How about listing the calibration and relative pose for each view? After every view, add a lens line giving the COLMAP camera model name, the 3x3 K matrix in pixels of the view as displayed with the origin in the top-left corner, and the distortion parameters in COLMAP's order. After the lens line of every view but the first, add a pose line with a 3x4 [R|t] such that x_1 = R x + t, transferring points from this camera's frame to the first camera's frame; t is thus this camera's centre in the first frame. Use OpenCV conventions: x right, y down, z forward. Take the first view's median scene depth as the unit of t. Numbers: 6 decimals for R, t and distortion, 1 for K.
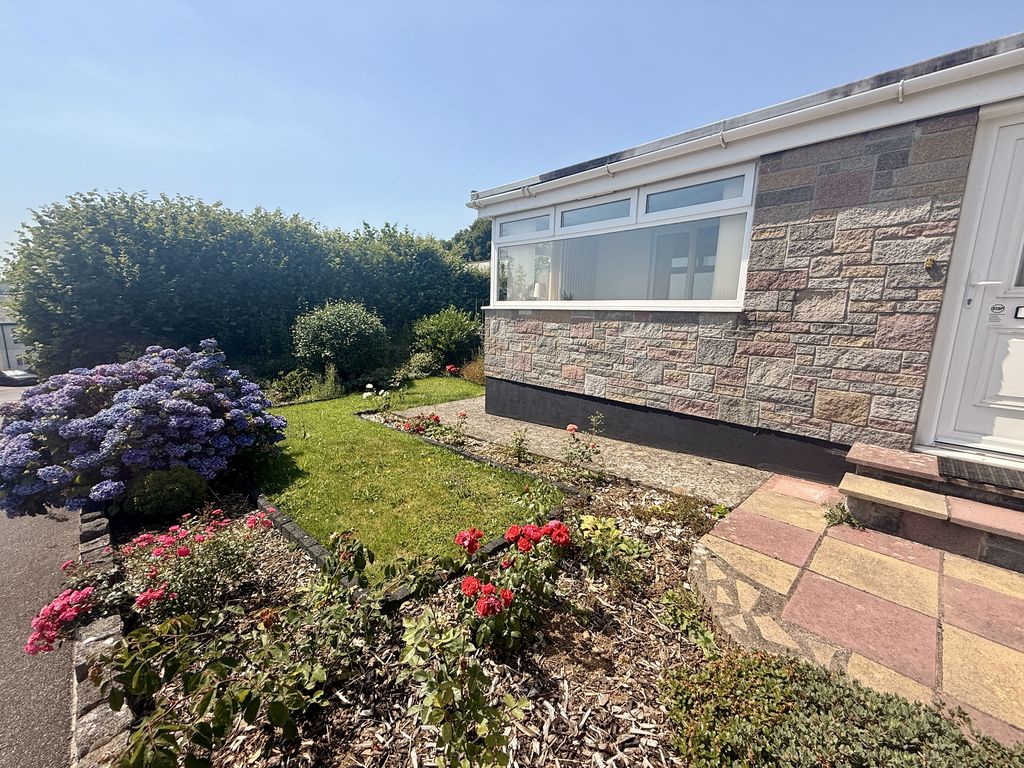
lens RADIAL K [[406.4, 0, 507.6], [0, 406.4, 381.2], [0, 0, 1]] dist [0.000260, 0.000514]
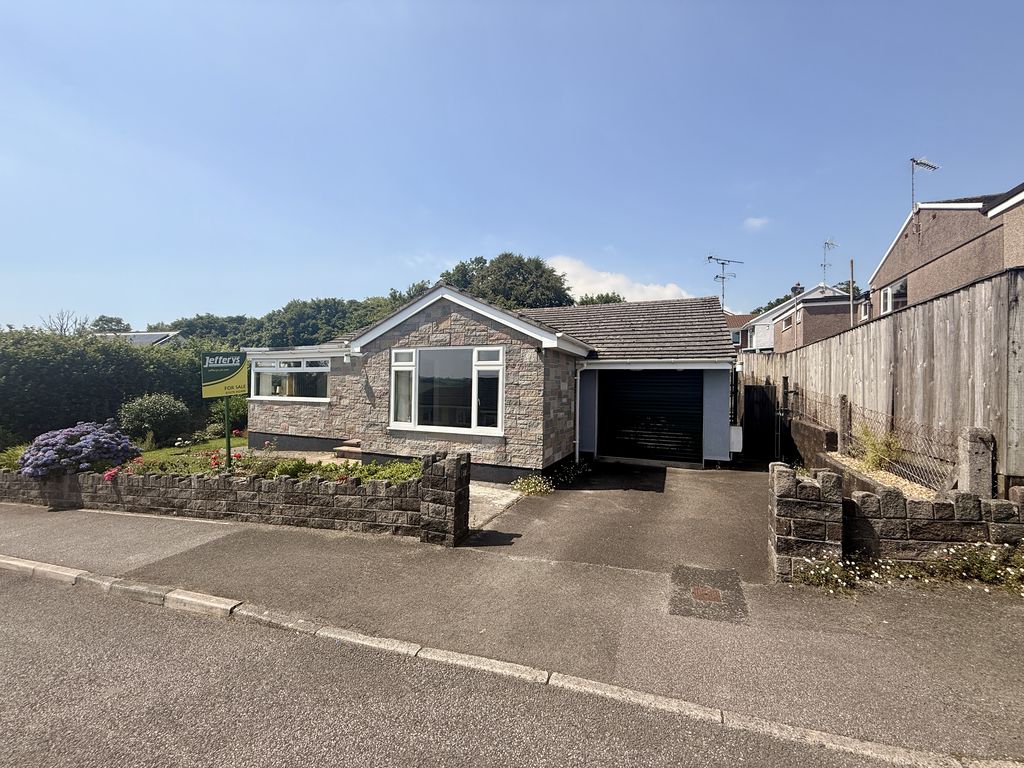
lens RADIAL K [[406.4, 0, 508.2], [0, 406.4, 383.1], [0, 0, 1]] dist [0.000260, 0.000514]
pose [[0.924291, -0.010130, 0.381553, 0.442618], [0.072590, 0.986068, -0.149667, 0.174306], [-0.374721, 0.166032, 0.912150, -1.651943]]
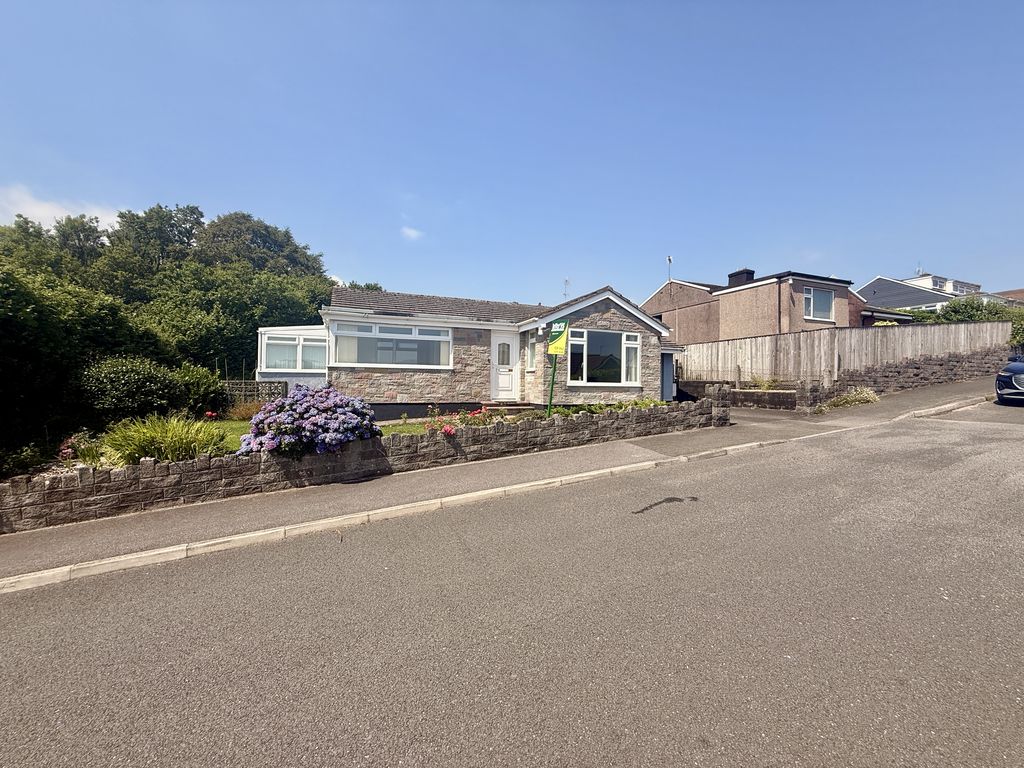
lens RADIAL K [[406.4, 0, 512.3], [0, 406.4, 379.2], [0, 0, 1]] dist [0.000260, 0.000514]
pose [[0.384172, -0.010216, 0.923205, -1.615354], [0.148403, 0.987620, -0.050825, 0.107262], [-0.911257, 0.156532, 0.380932, -0.504459]]
